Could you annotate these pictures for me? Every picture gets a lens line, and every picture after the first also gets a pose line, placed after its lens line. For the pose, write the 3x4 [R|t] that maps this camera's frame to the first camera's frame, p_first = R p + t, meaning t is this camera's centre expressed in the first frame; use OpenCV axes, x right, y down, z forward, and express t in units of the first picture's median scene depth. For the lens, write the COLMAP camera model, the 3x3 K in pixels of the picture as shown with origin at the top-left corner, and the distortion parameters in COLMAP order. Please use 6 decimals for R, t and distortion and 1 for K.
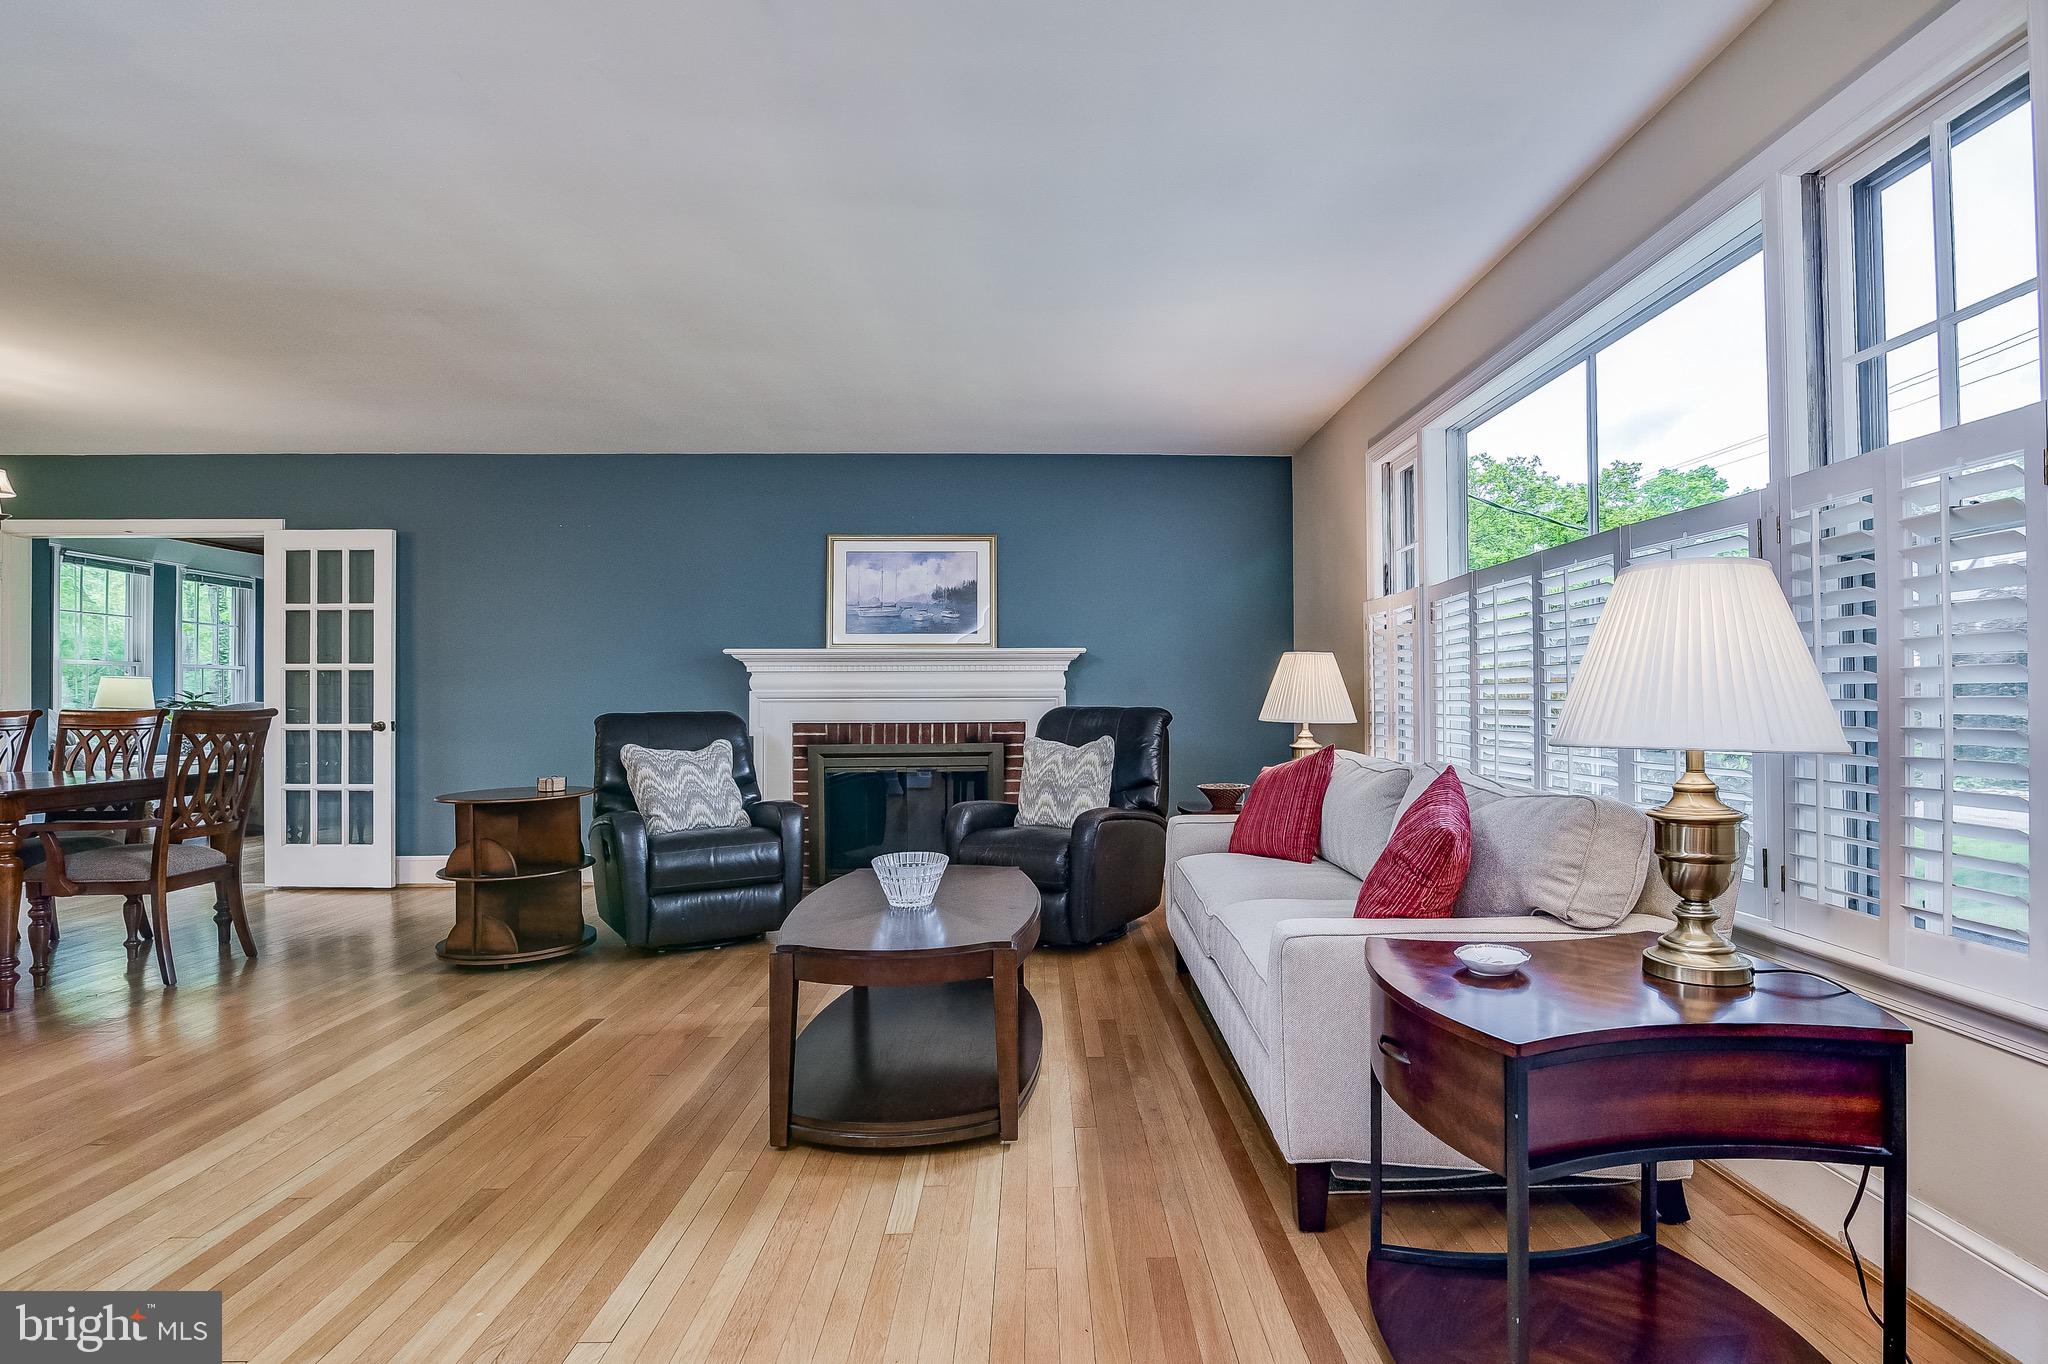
lens RADIAL K [[999.5, 0, 1068.4], [0, 999.5, 711.2], [0, 0, 1]] dist [-0.015164, 0.000319]
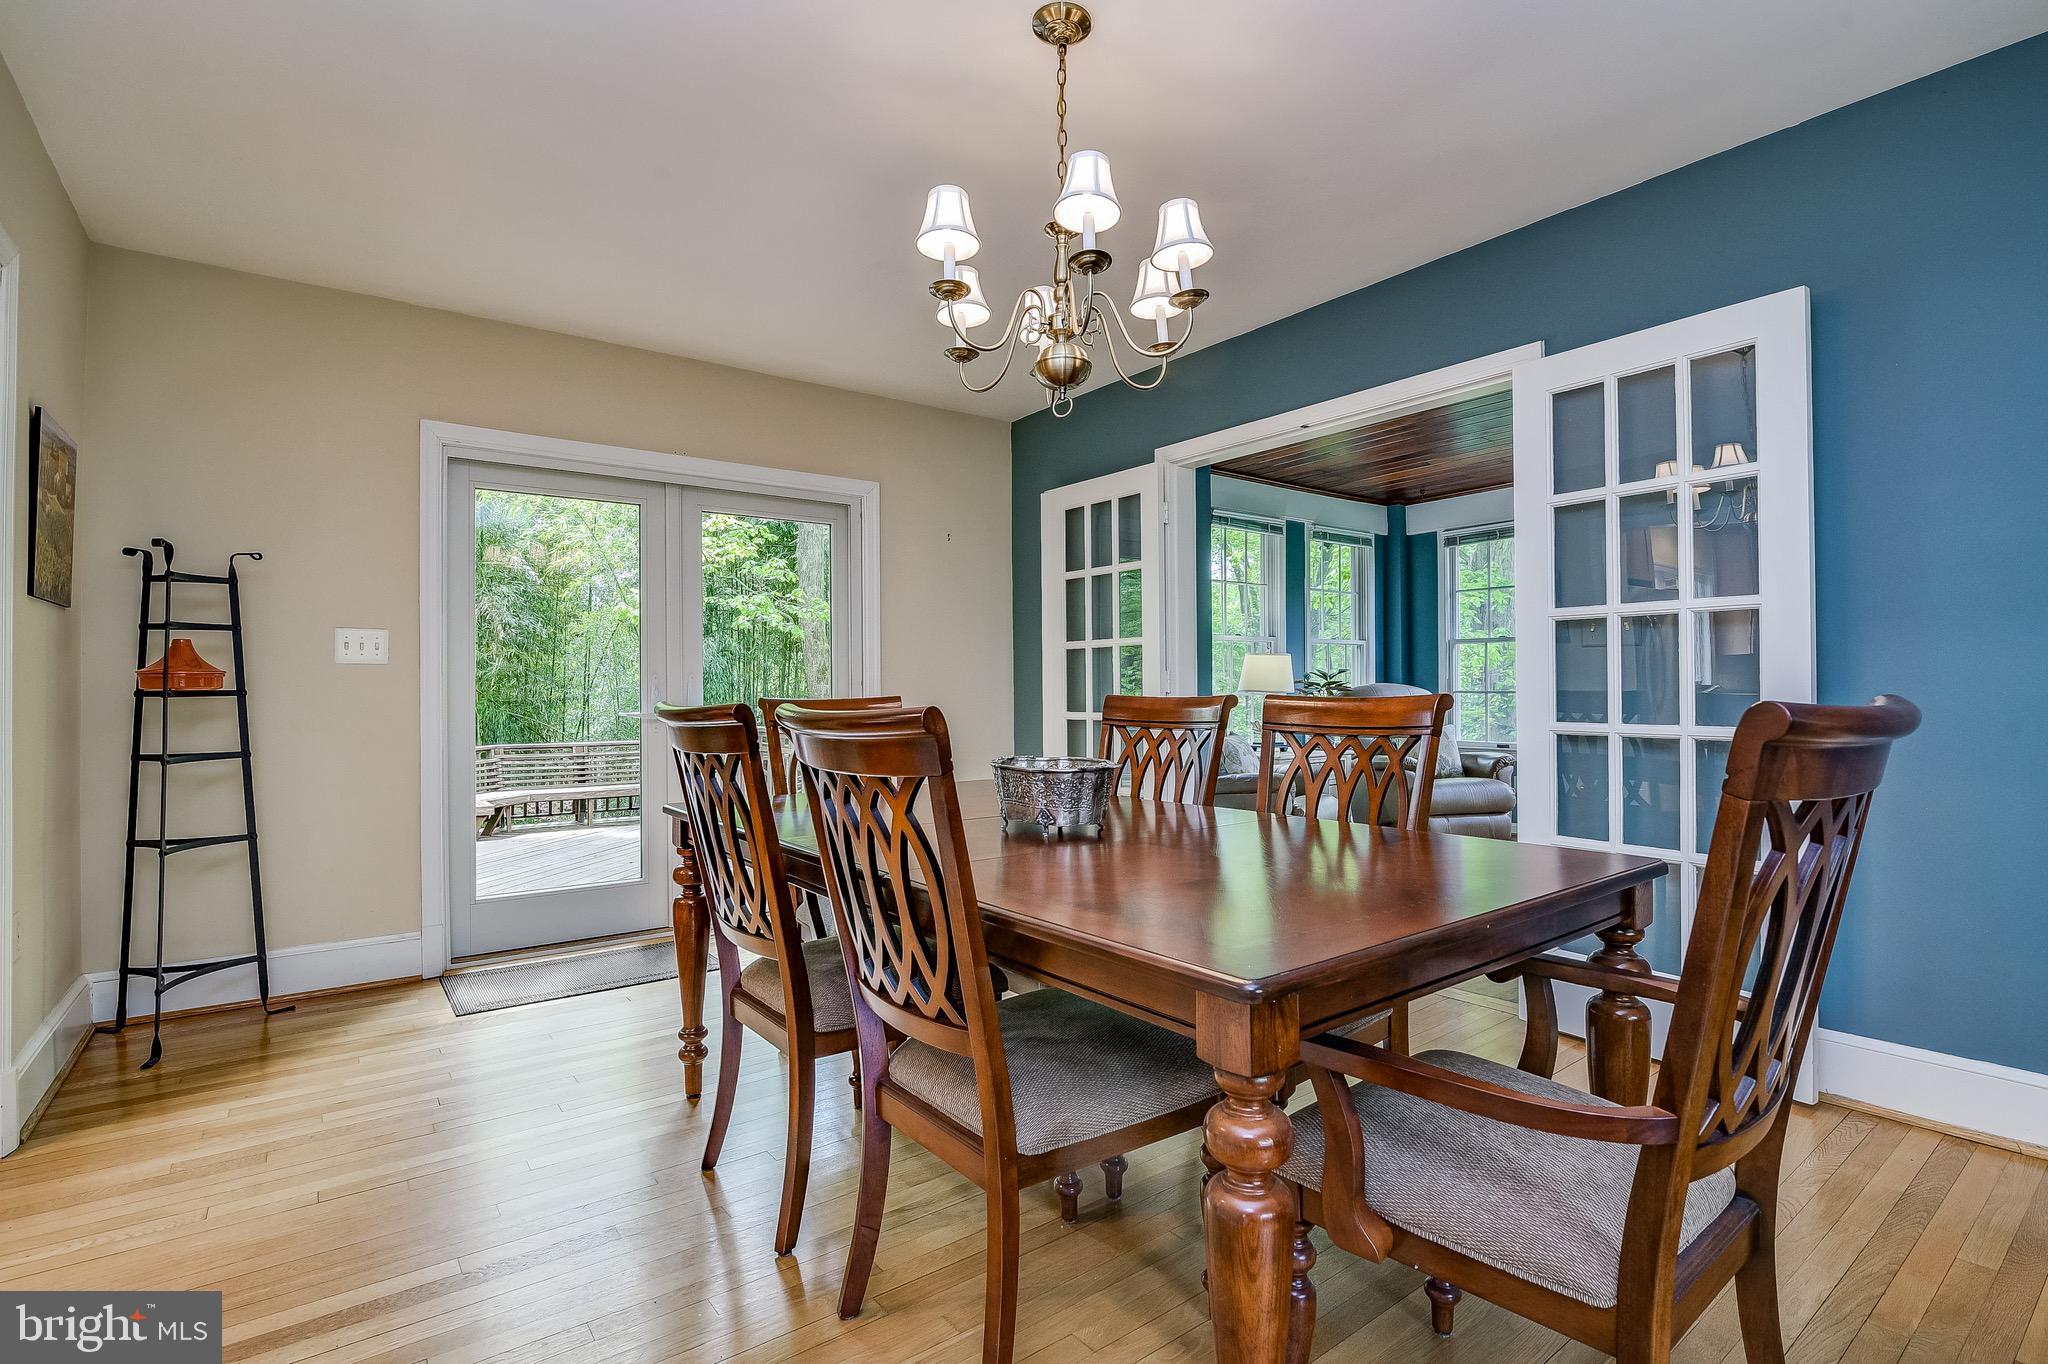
lens RADIAL K [[959.8, 0, 1029.0], [0, 959.8, 695.9], [0, 0, 1]] dist [-0.009734, -0.000191]
pose [[0.580126, 0.008381, -0.814484, -0.538093], [-0.005970, 0.999964, 0.006037, -0.003213], [0.814505, 0.001361, 0.580155, 0.480471]]
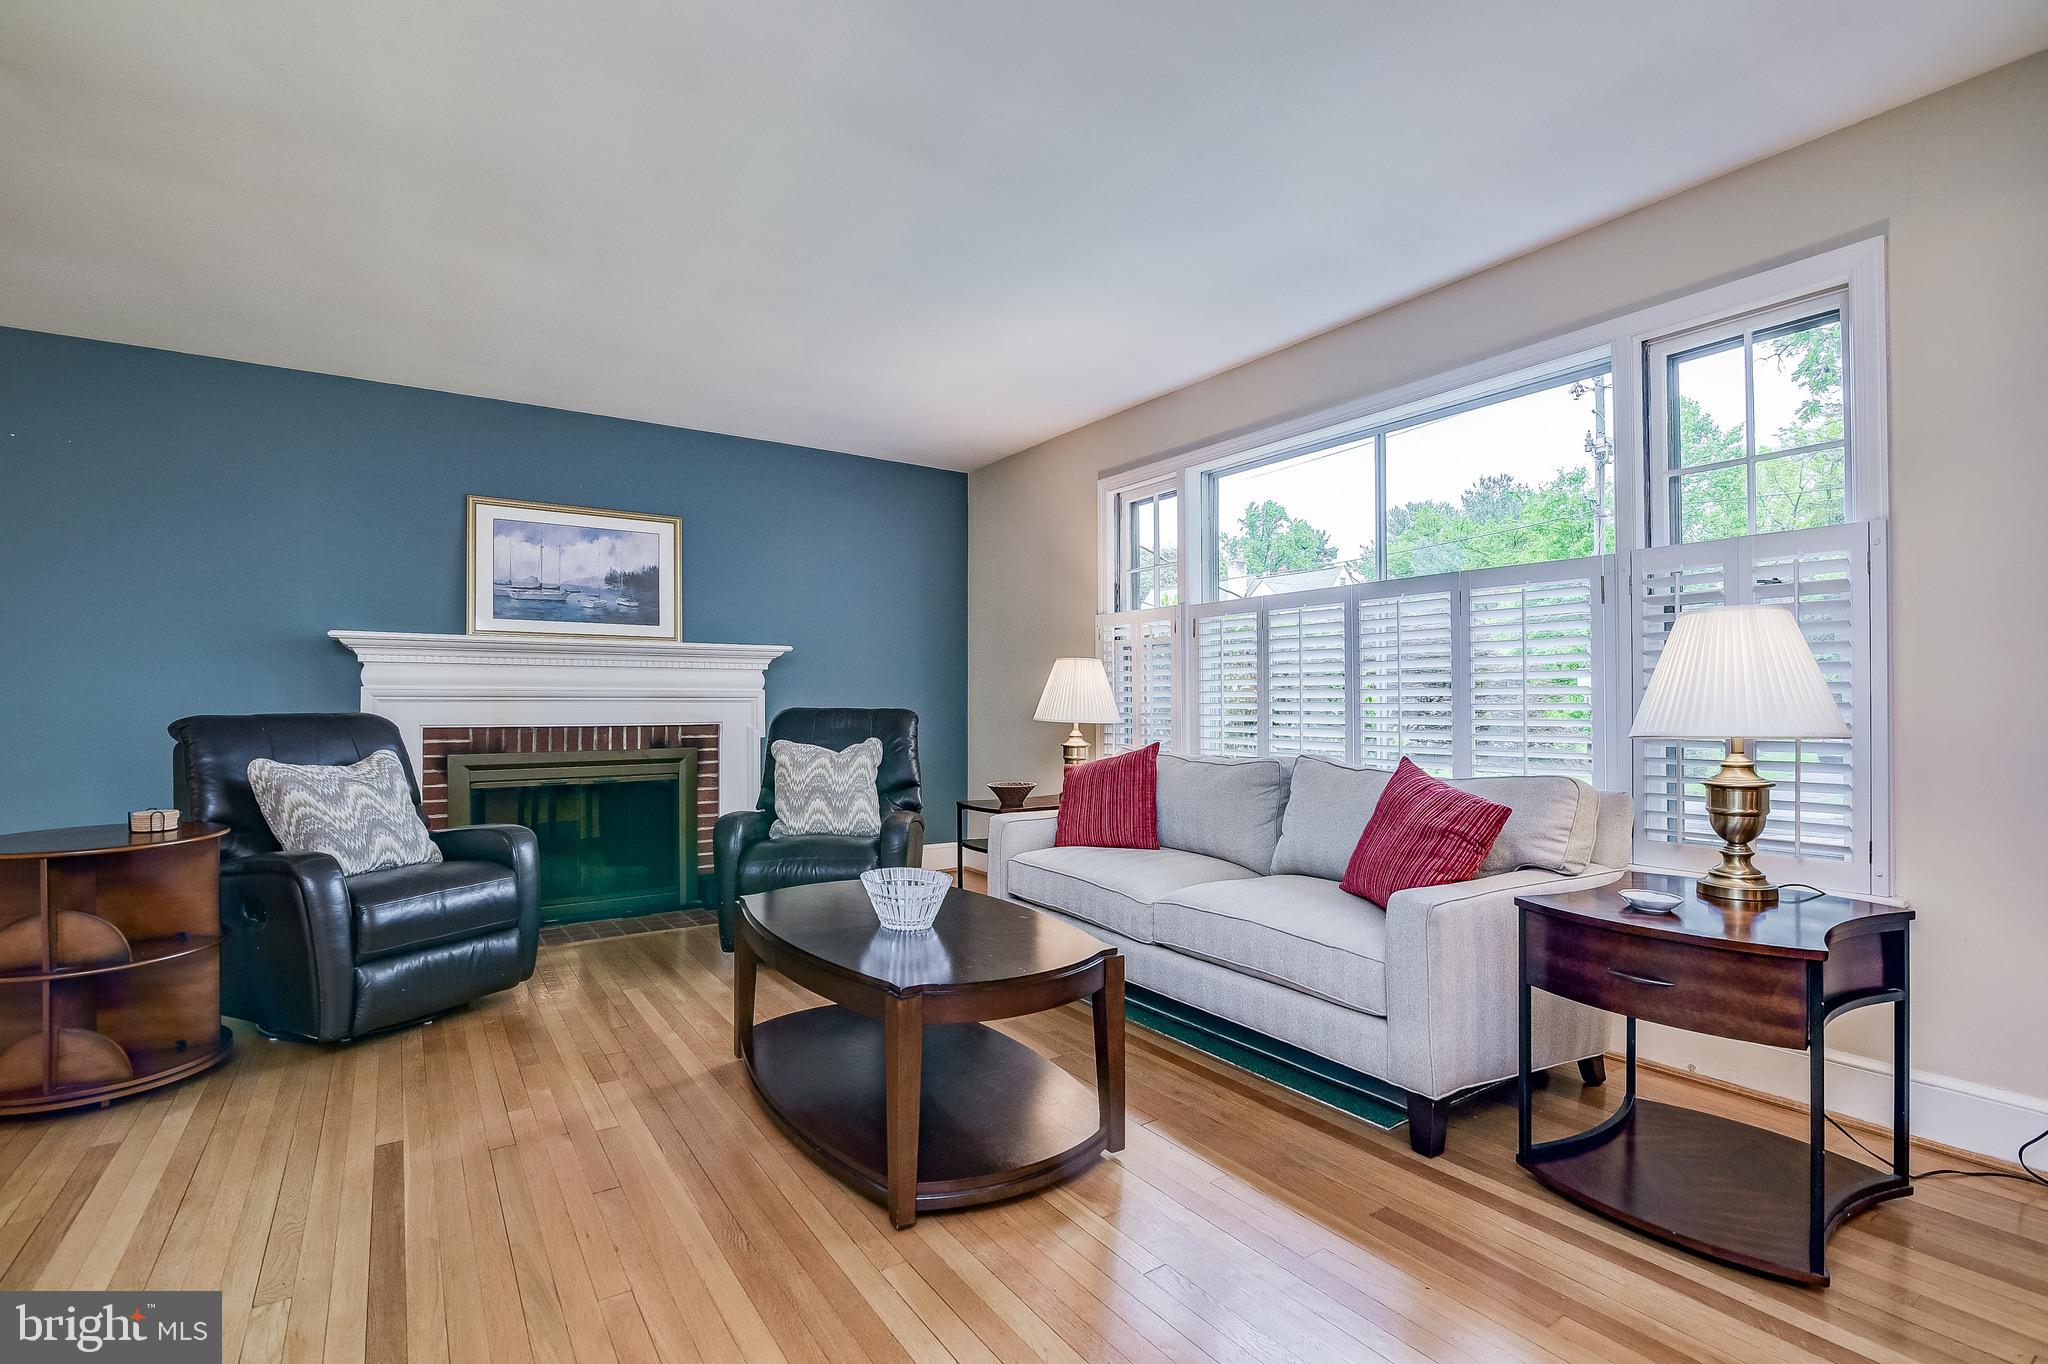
lens RADIAL K [[959.8, 0, 1029.0], [0, 959.8, 695.9], [0, 0, 1]] dist [-0.009734, -0.000191]
pose [[0.847582, 0.008876, 0.530589, -0.274321], [0.000816, 0.999837, -0.018028, 0.000703], [-0.530663, 0.015713, 0.847437, 0.104546]]
